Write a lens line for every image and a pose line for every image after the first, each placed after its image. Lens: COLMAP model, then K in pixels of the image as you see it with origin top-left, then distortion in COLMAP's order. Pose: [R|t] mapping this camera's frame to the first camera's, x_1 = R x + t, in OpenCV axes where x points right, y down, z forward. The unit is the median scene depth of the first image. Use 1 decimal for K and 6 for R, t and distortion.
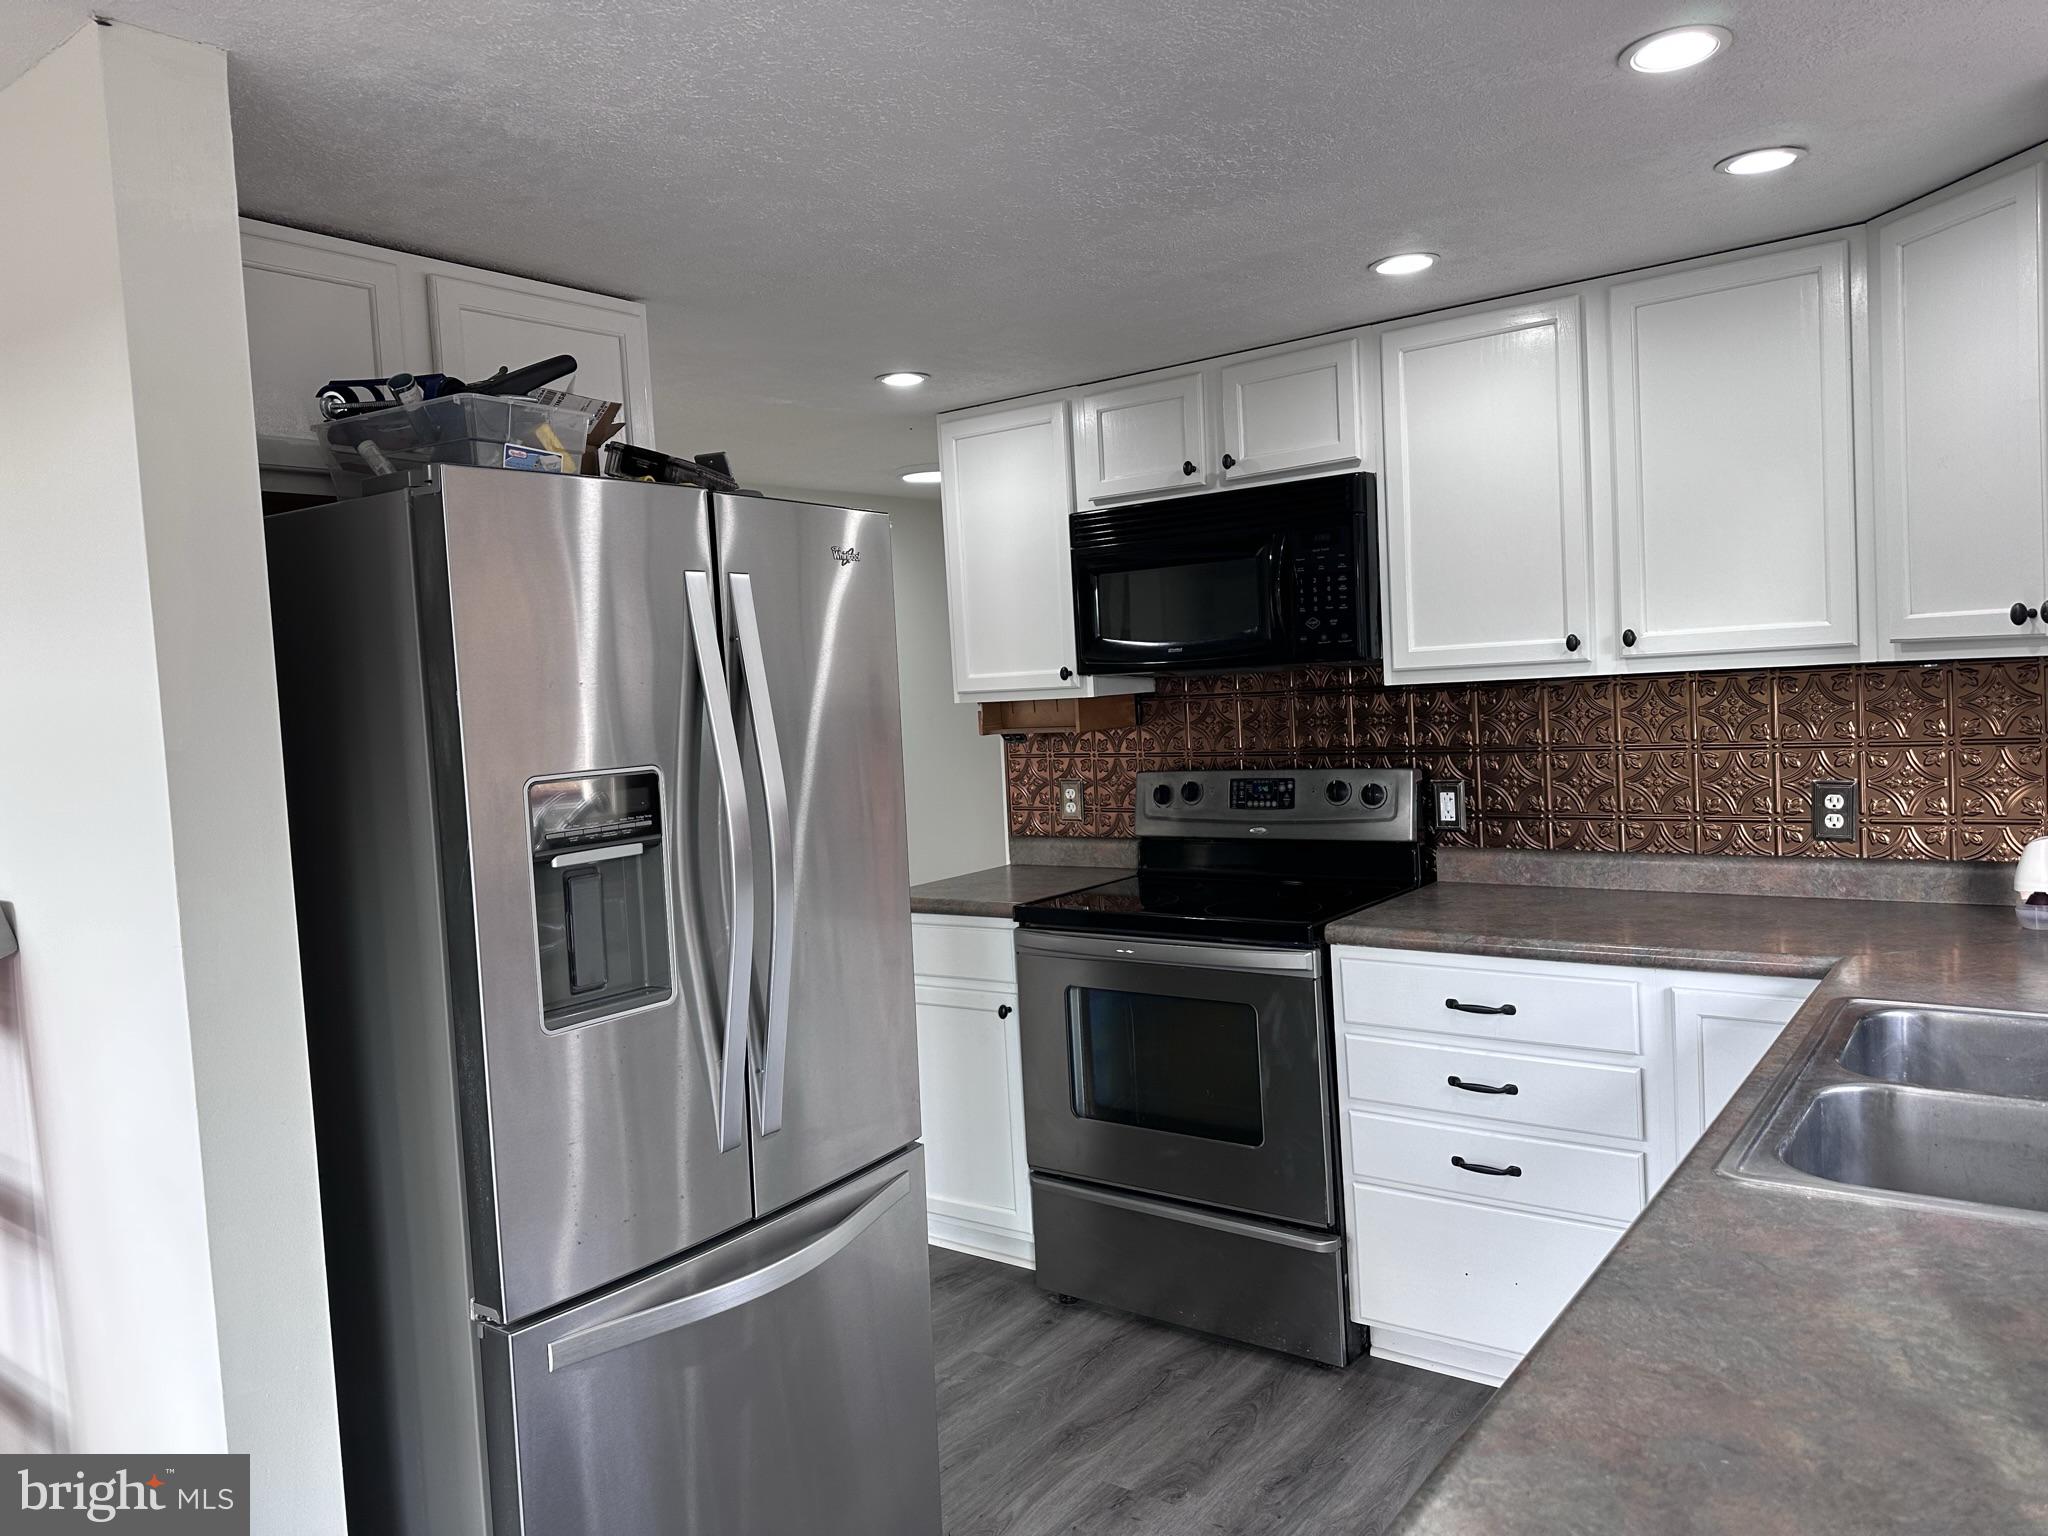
lens RADIAL K [[1487.6, 0, 1024.0], [0, 1487.6, 768.0], [0, 0, 1]] dist [0.104342, -0.000421]
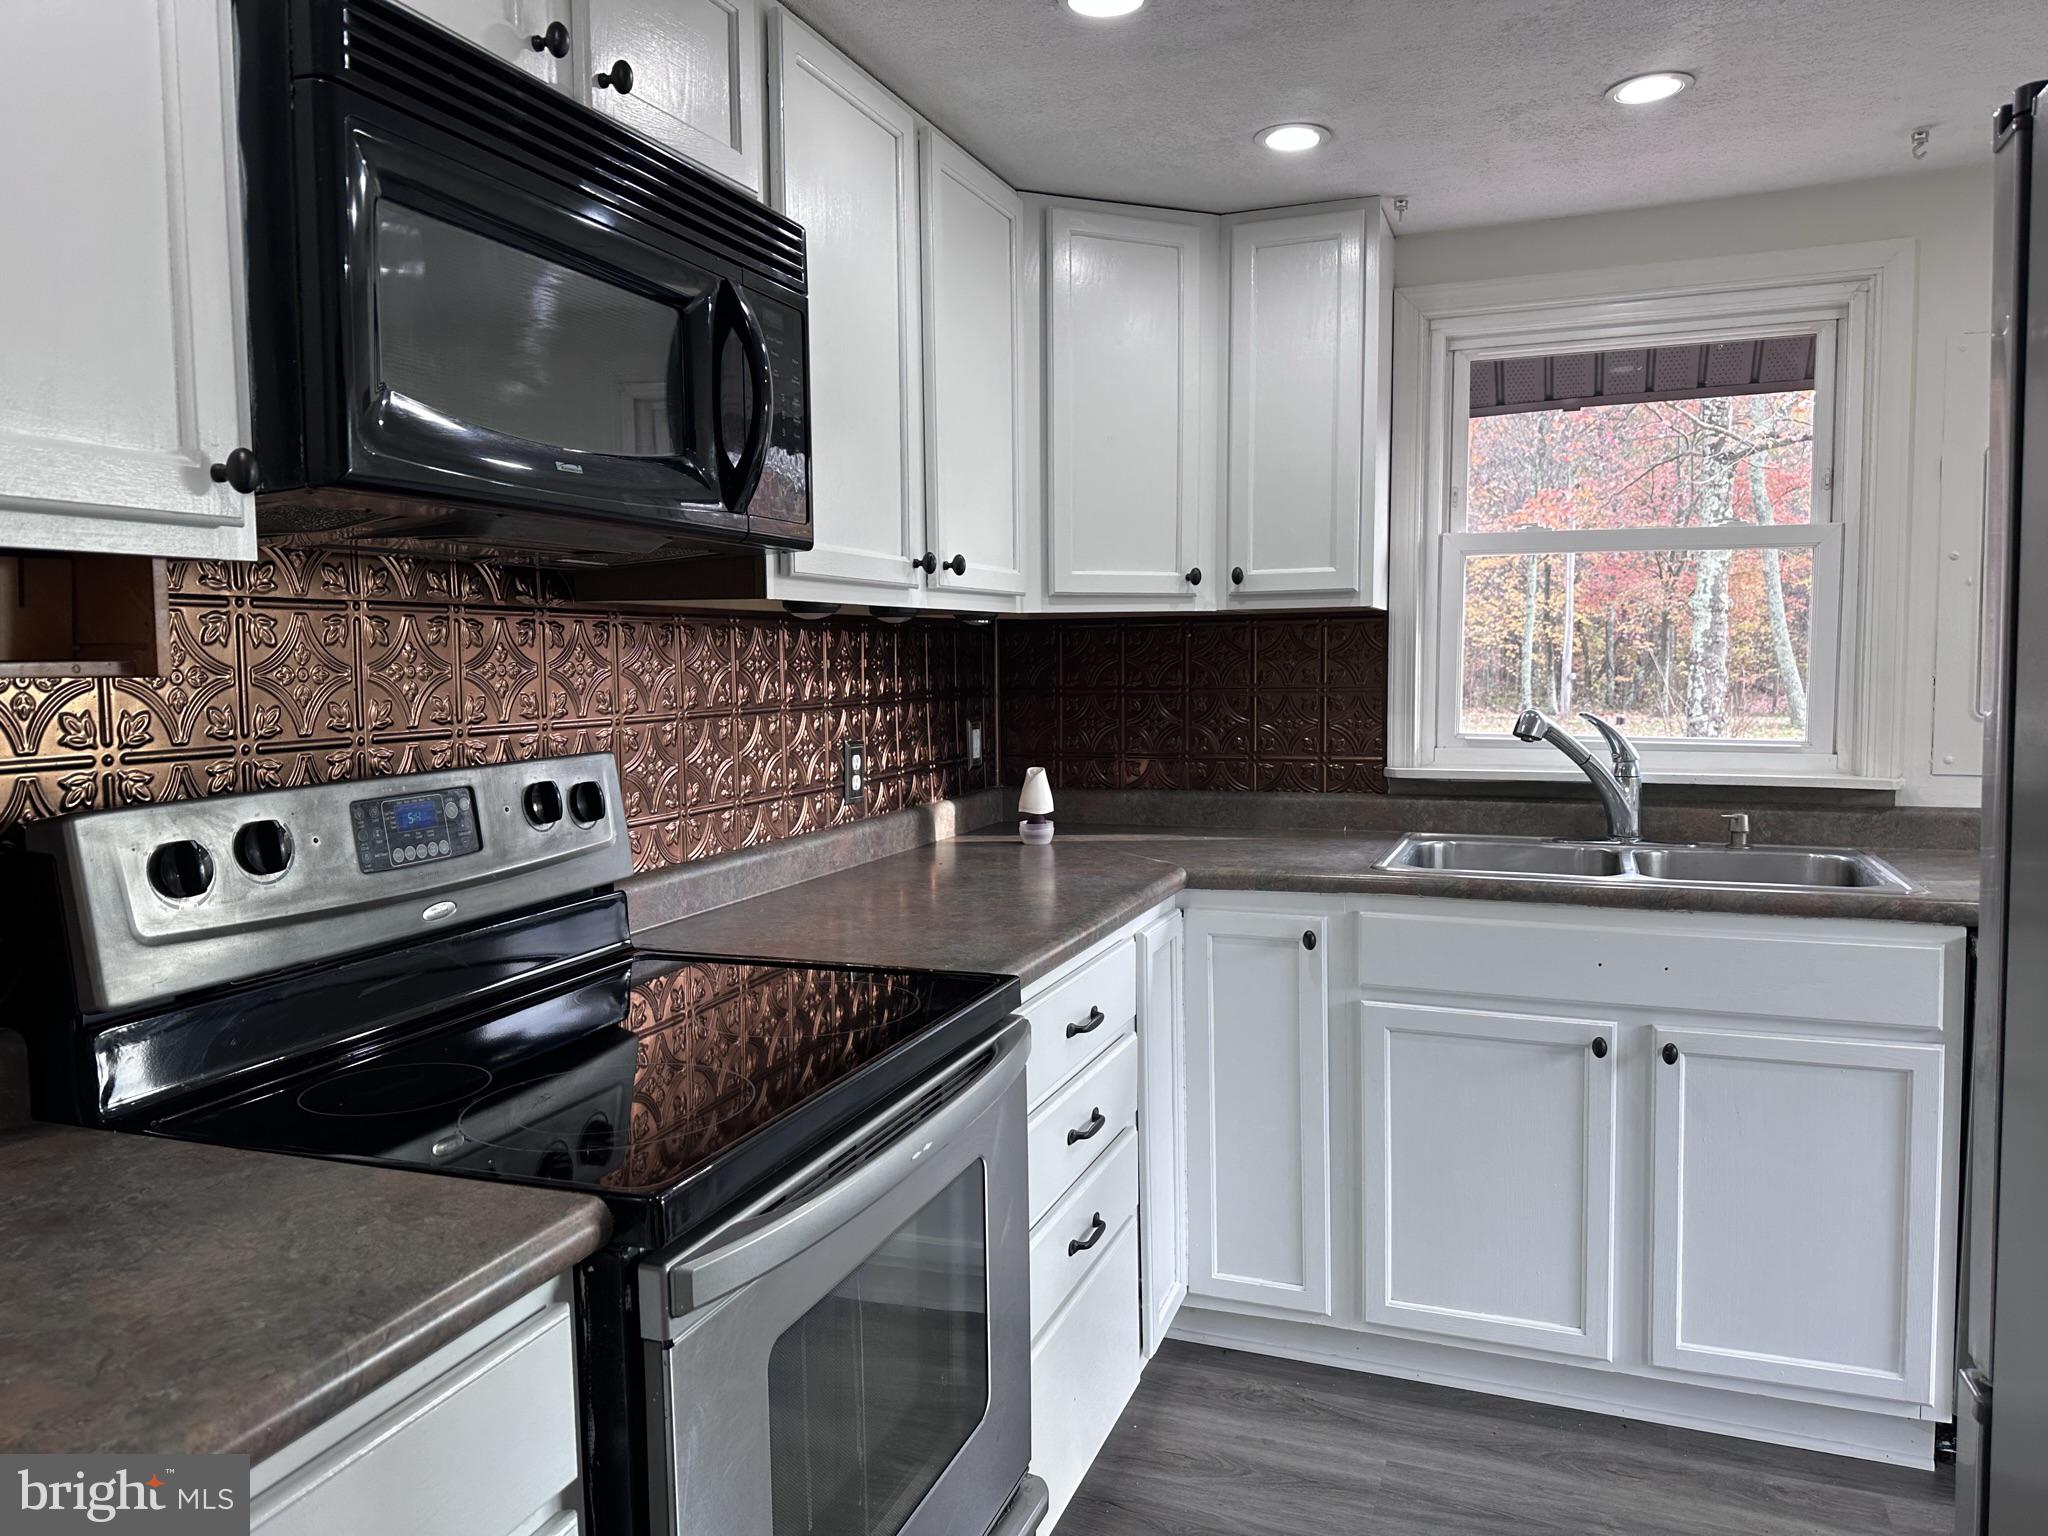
lens RADIAL K [[1487.6, 0, 1024.0], [0, 1487.6, 768.0], [0, 0, 1]] dist [0.104342, -0.000421]
pose [[-0.263779, -0.039171, 0.963787, -0.323006], [0.050505, 0.997244, 0.054354, -0.016212], [-0.963260, 0.063014, -0.261073, 0.951686]]
